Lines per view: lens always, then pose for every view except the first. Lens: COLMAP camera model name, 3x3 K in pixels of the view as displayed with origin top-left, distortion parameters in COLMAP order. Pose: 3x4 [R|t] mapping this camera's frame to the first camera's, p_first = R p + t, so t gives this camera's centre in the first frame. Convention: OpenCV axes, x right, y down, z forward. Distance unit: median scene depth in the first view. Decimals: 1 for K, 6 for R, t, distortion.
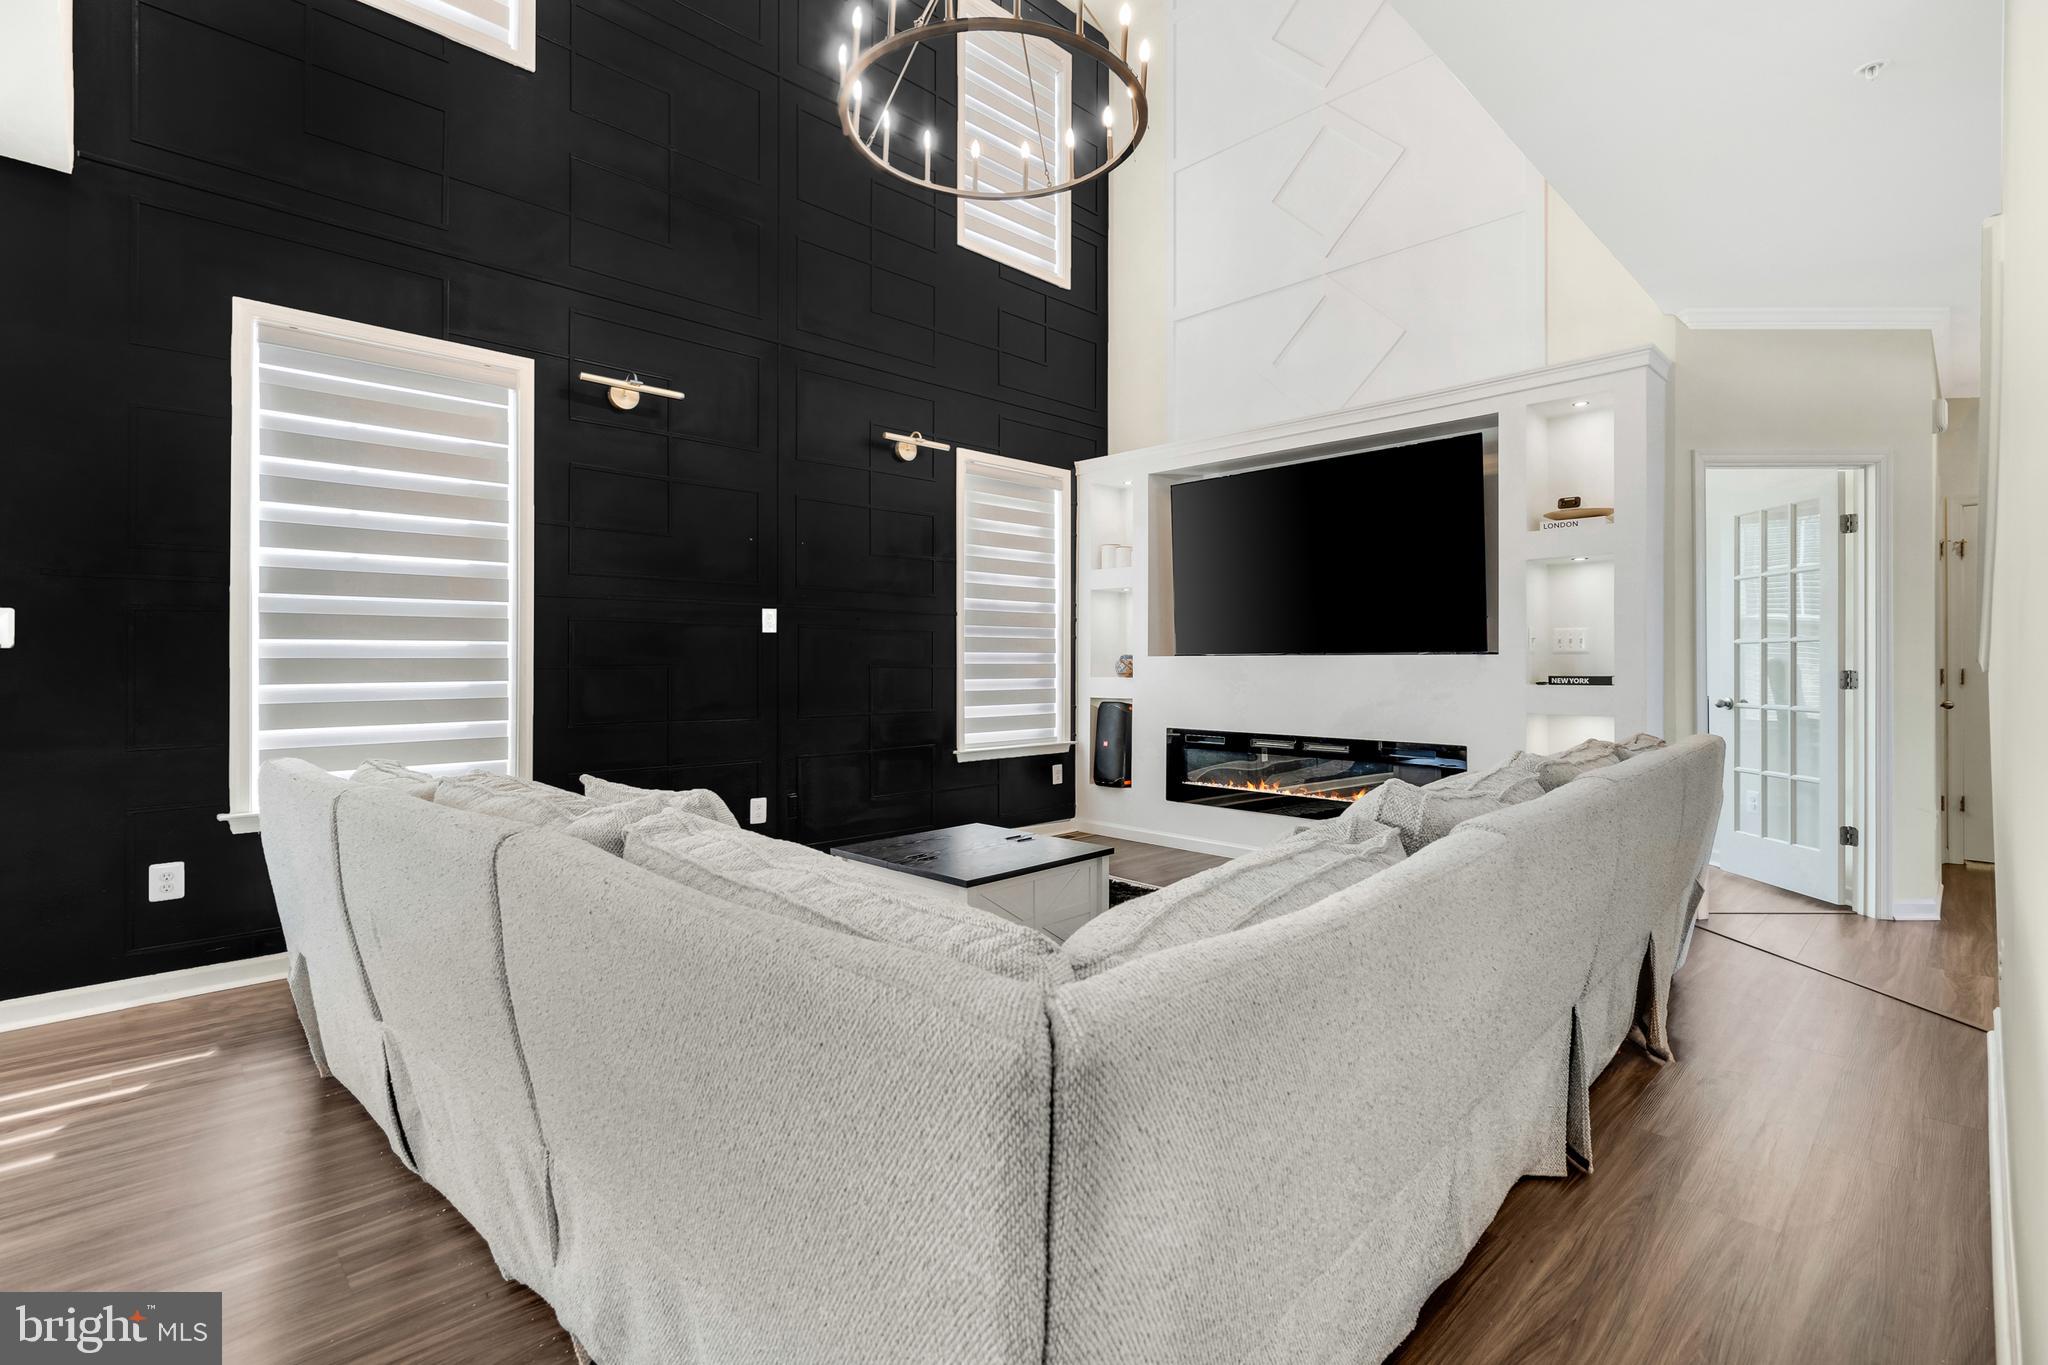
lens RADIAL K [[937.3, 0, 1022.2], [0, 937.3, 653.6], [0, 0, 1]] dist [-0.004908, 0.002427]
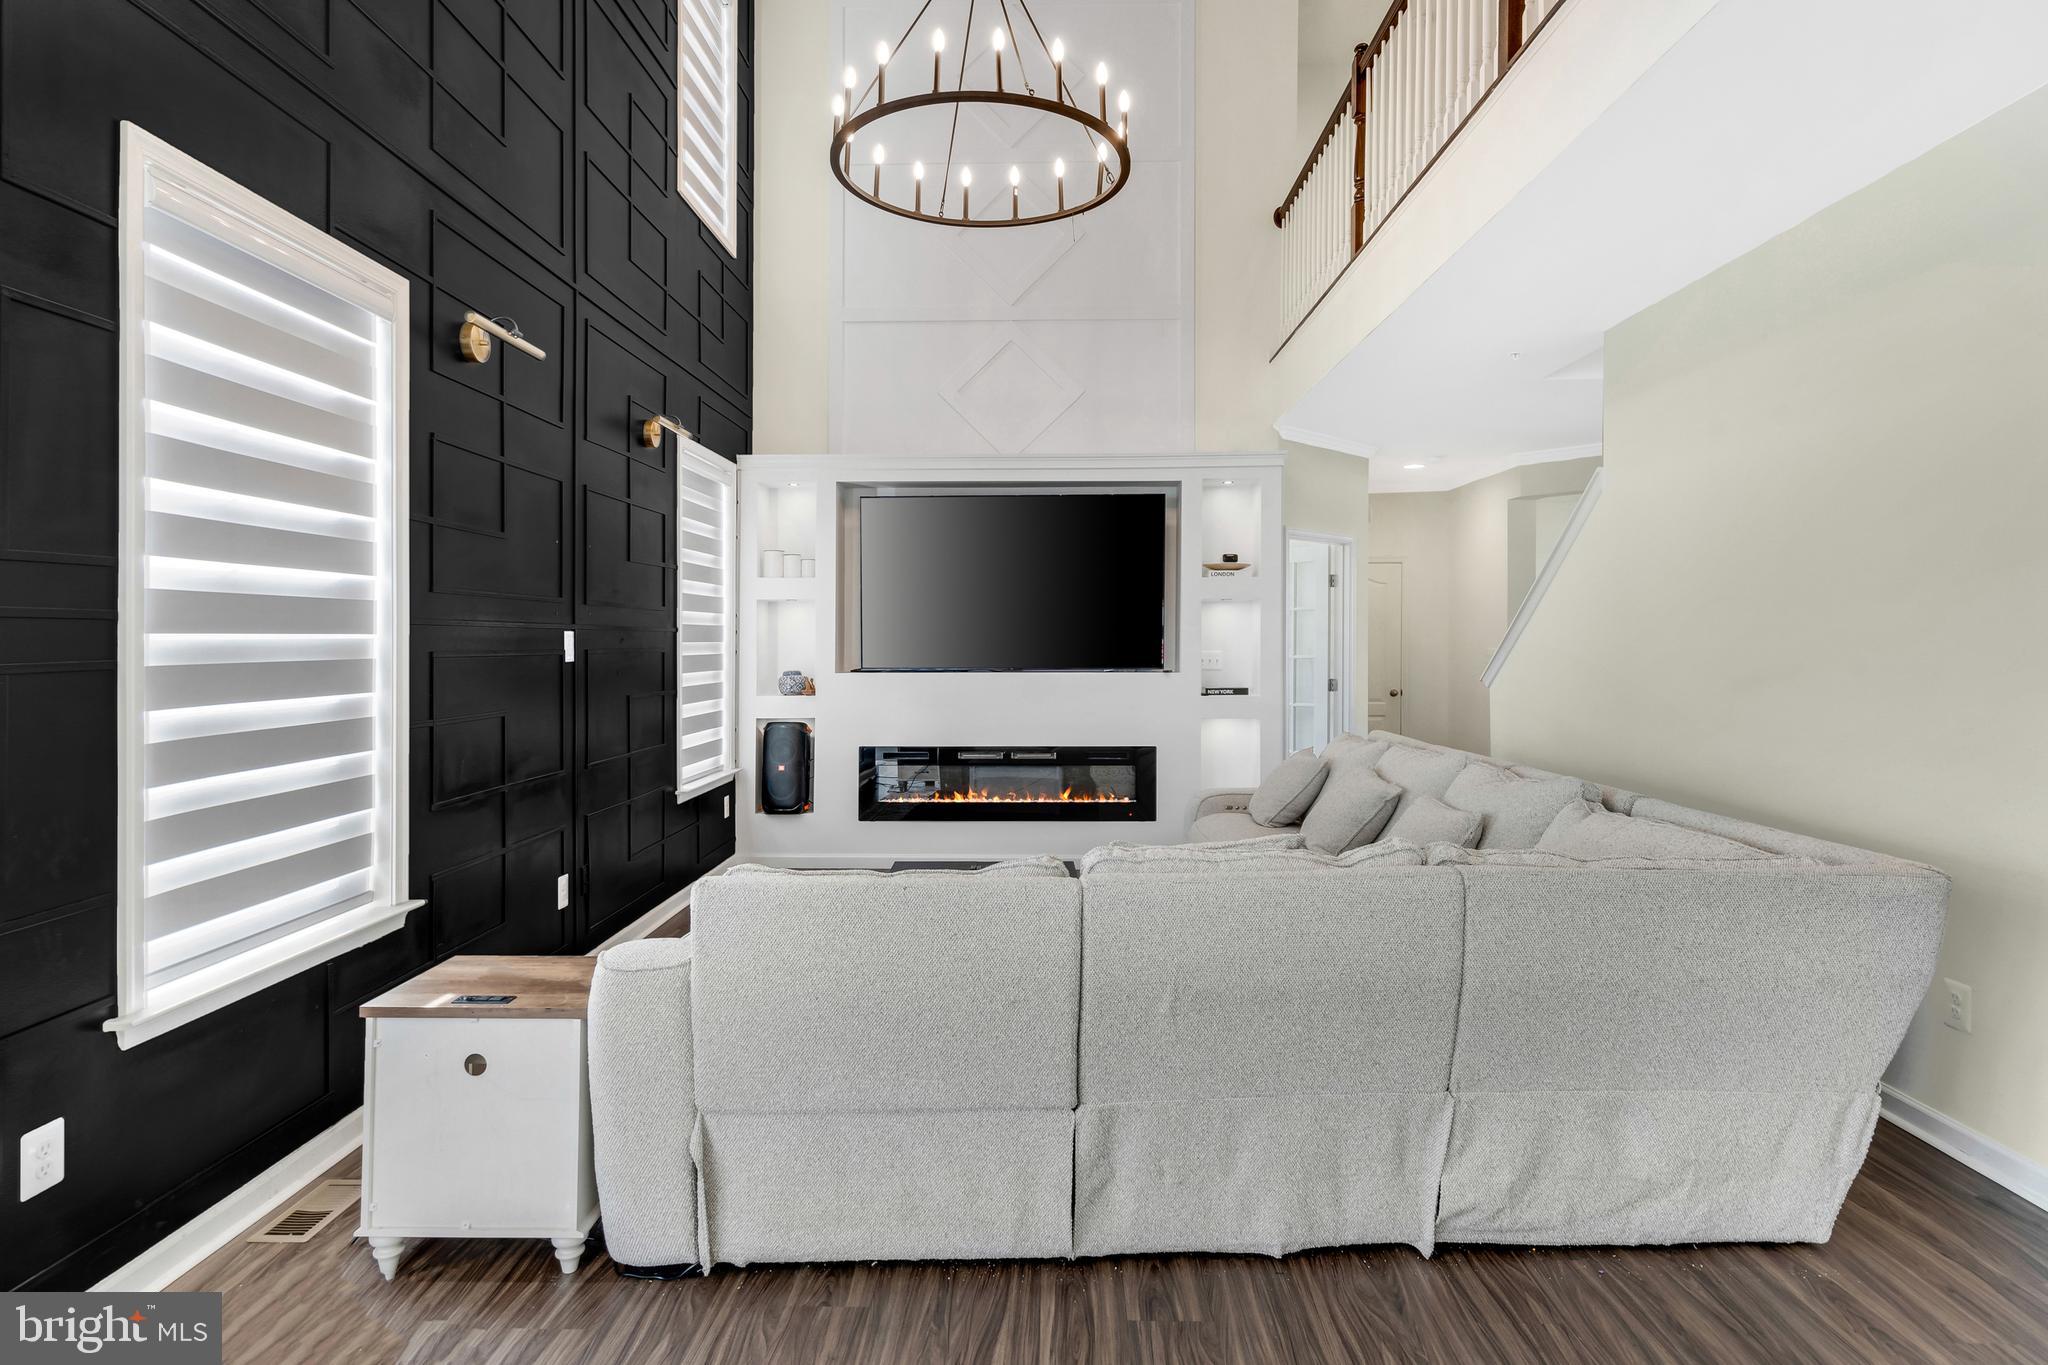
lens RADIAL K [[1086.4, 0, 1018.8], [0, 1086.4, 667.4], [0, 0, 1]] dist [0.014120, 0.000676]
pose [[0.718099, -0.018630, 0.695692, -0.683179], [-0.002637, 0.999562, 0.029490, -0.049726], [-0.695936, -0.023012, 0.717735, 0.096980]]
